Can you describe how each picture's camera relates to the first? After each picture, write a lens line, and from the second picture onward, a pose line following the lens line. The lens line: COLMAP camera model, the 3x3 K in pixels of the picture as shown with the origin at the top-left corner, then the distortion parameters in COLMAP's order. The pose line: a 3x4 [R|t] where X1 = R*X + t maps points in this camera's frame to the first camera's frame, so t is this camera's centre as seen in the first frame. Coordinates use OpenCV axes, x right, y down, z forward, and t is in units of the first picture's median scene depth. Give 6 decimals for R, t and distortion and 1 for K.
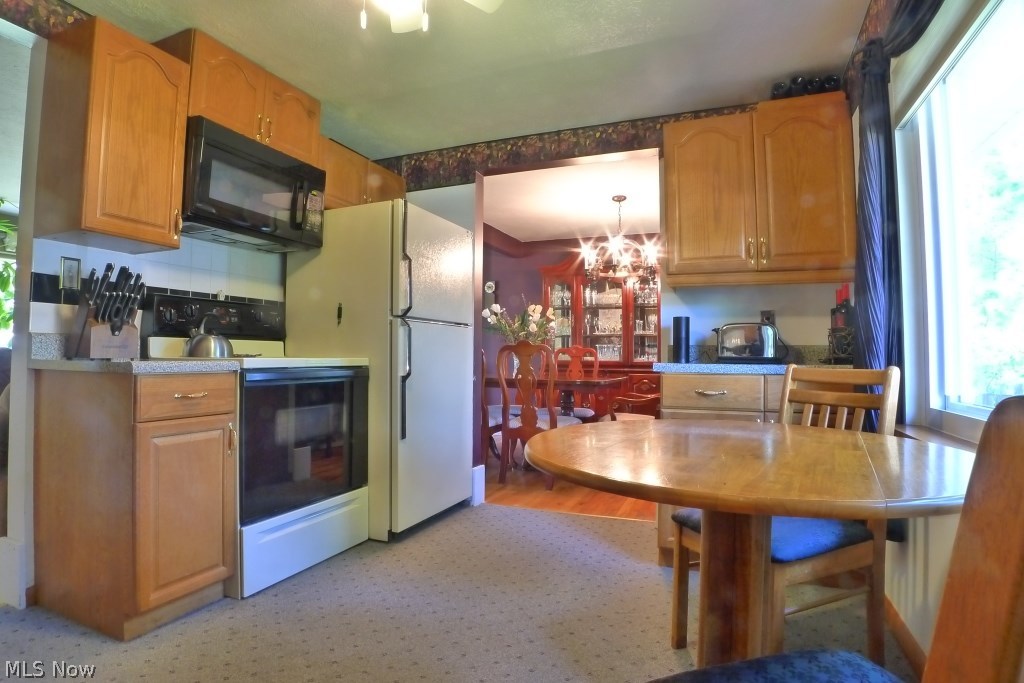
lens RADIAL K [[543.8, 0, 502.6], [0, 543.8, 334.9], [0, 0, 1]] dist [-0.112589, 0.039823]
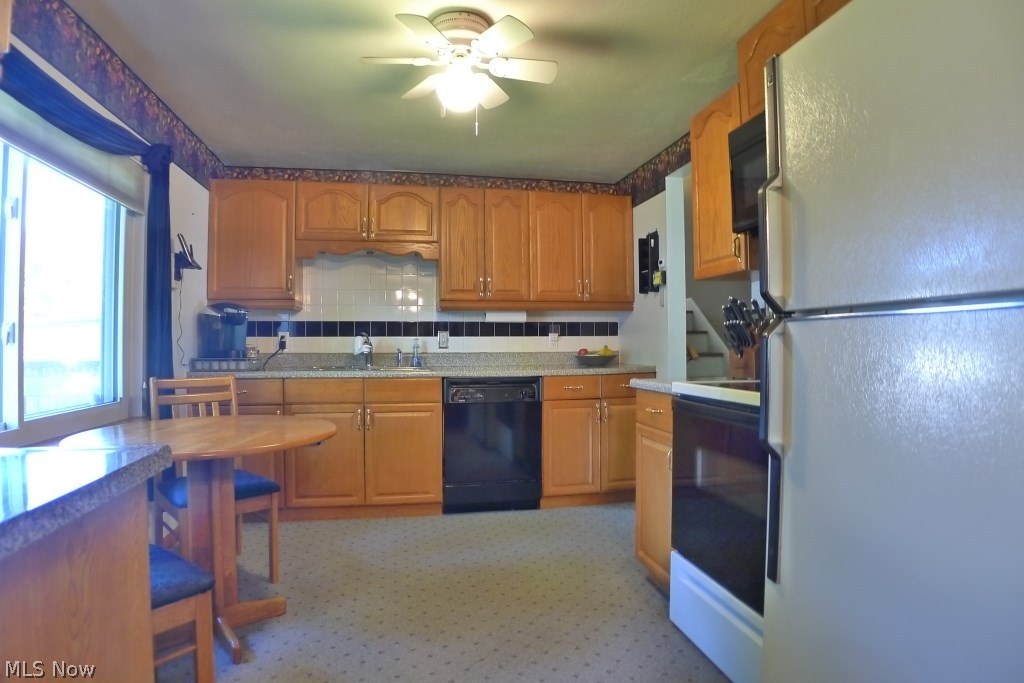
lens RADIAL K [[543.8, 0, 502.6], [0, 543.8, 334.9], [0, 0, 1]] dist [-0.112589, 0.039823]
pose [[-0.823049, -0.014338, -0.567790, 0.357376], [0.019909, 0.998339, -0.054070, 0.003593], [0.567622, -0.055807, -0.821396, 1.681179]]
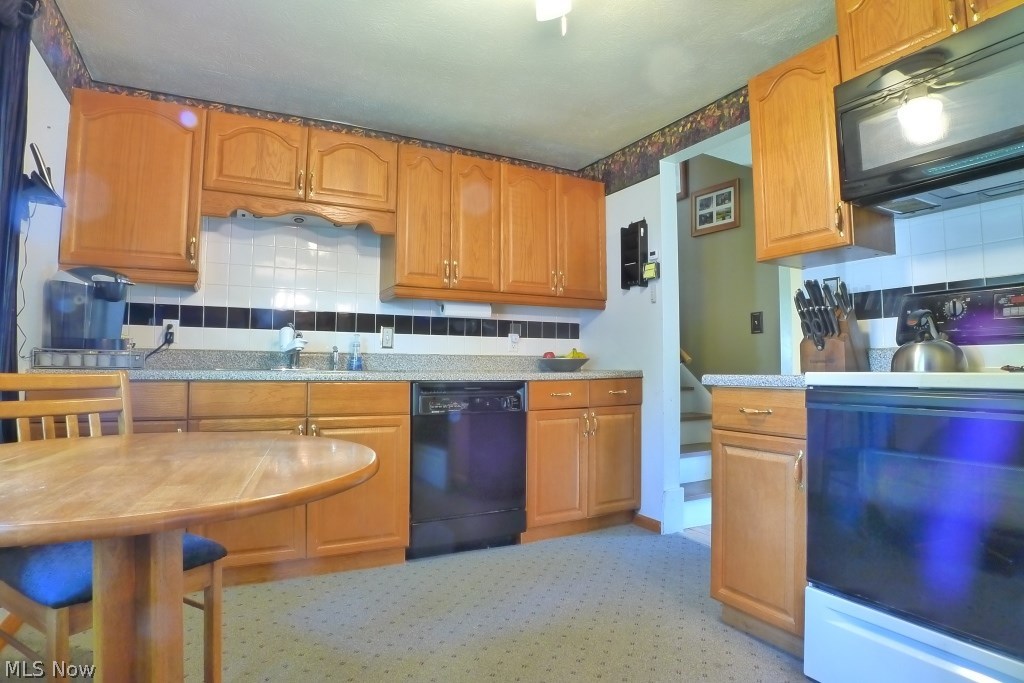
lens RADIAL K [[543.8, 0, 502.6], [0, 543.8, 334.9], [0, 0, 1]] dist [-0.112589, 0.039823]
pose [[-0.624384, -0.055149, -0.779168, 0.426172], [0.021399, 0.995922, -0.087640, 0.048241], [0.780824, -0.071394, -0.620658, 1.158121]]
